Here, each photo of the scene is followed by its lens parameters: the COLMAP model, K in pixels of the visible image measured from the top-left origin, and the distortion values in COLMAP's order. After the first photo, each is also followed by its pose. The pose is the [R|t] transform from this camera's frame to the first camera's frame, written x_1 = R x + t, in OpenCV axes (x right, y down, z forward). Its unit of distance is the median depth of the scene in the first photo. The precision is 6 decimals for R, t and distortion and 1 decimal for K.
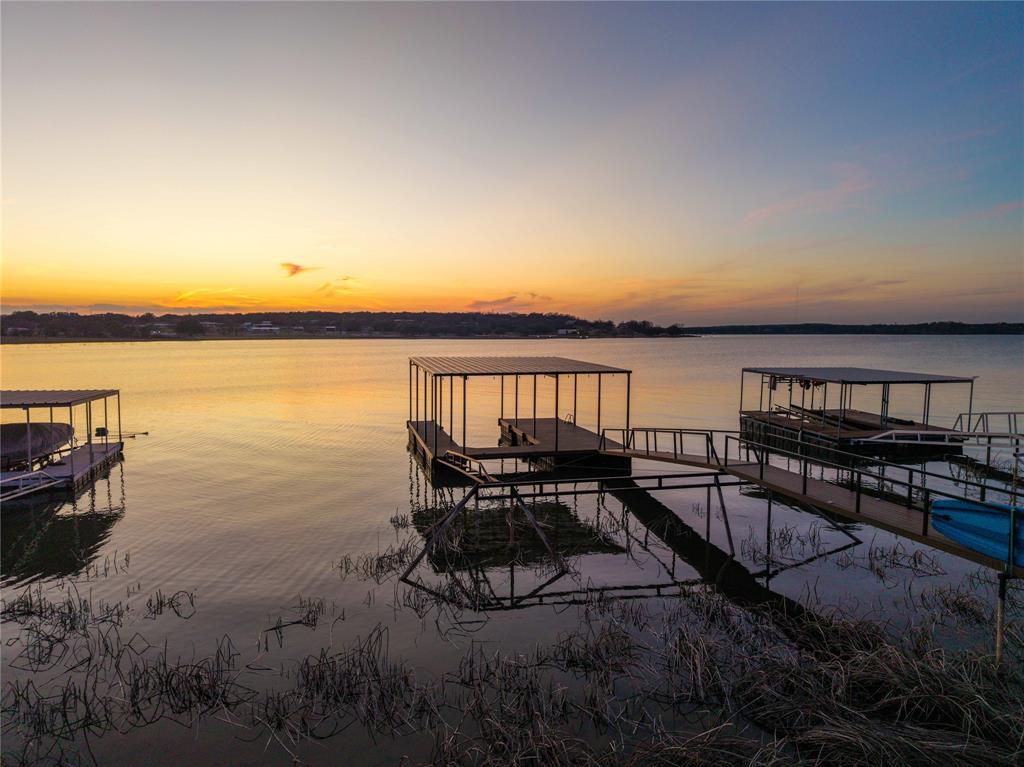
lens RADIAL K [[684.2, 0, 516.2], [0, 684.2, 387.4], [0, 0, 1]] dist [0.062670, -0.078038]
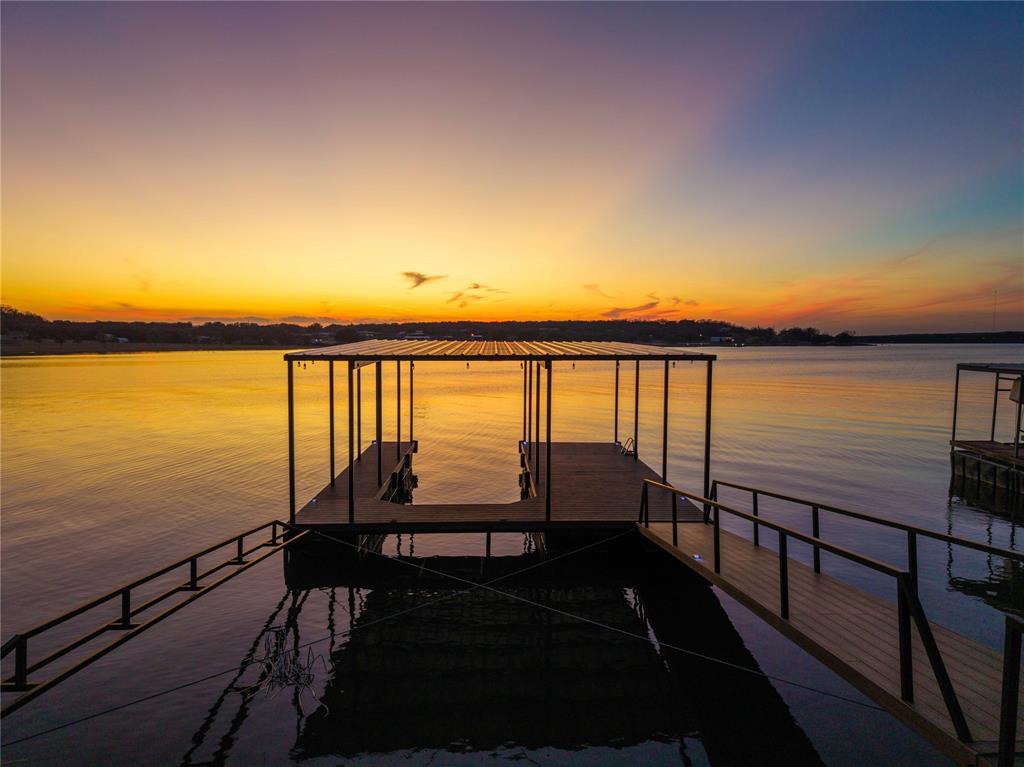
lens RADIAL K [[684.2, 0, 516.2], [0, 684.2, 387.4], [0, 0, 1]] dist [0.062670, -0.078038]
pose [[0.976159, 0.013921, -0.216609, 0.103562], [-0.016985, 0.999780, -0.012289, 0.004216], [0.216390, 0.015675, 0.976181, 0.381086]]
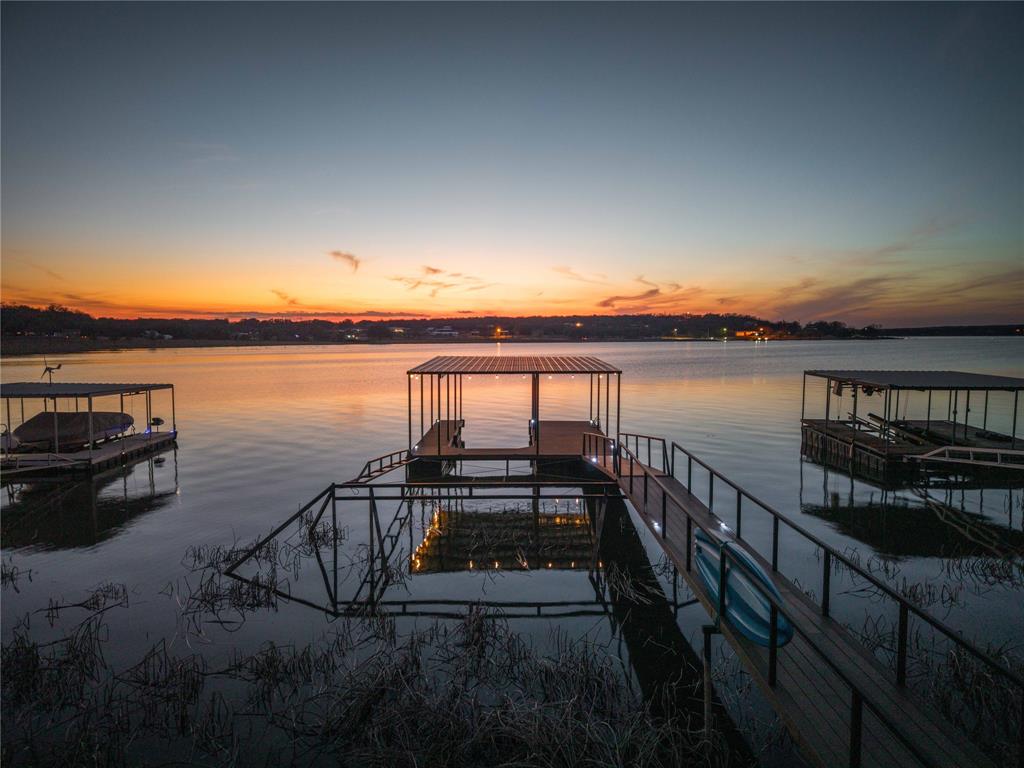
lens RADIAL K [[684.2, 0, 516.2], [0, 684.2, 387.9], [0, 0, 1]] dist [0.062670, -0.078038]
pose [[0.967094, 0.015141, -0.253967, 0.197963], [-0.016135, 0.999868, -0.001830, 0.001836], [0.253906, 0.005868, 0.967211, 0.053842]]
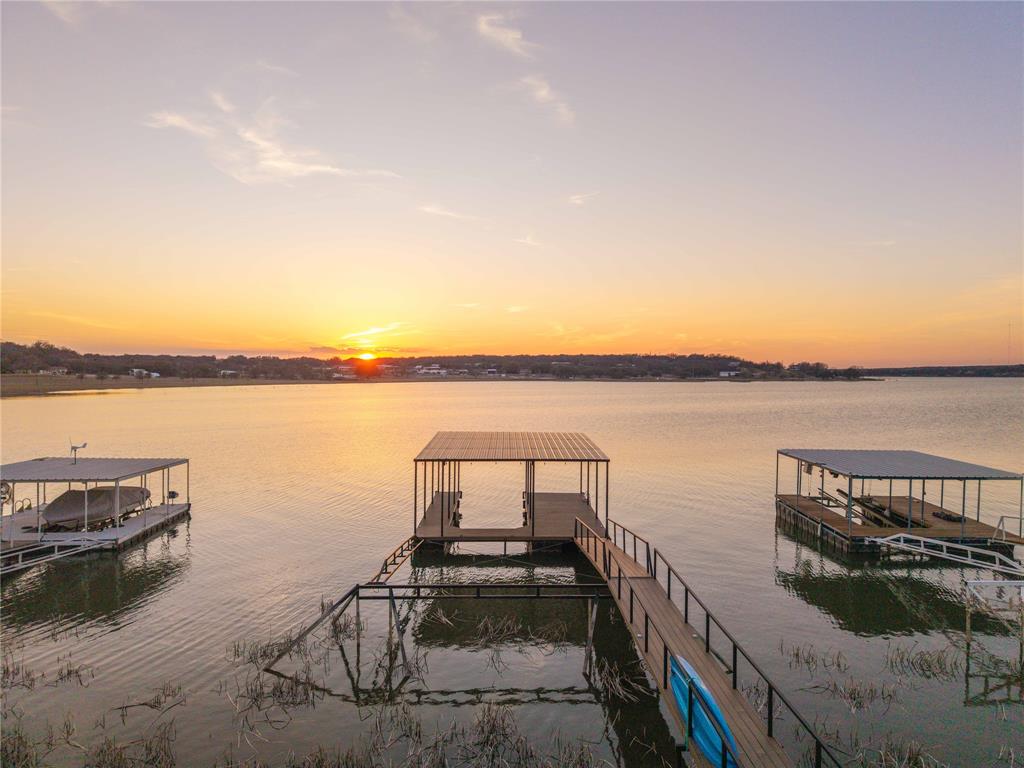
lens RADIAL K [[684.2, 0, 516.2], [0, 684.2, 387.9], [0, 0, 1]] dist [0.062670, -0.078038]
pose [[0.971704, 0.007695, -0.236074, 0.203246], [-0.021223, 0.998271, -0.054816, -0.053341], [0.235244, 0.058275, 0.970188, -0.017013]]
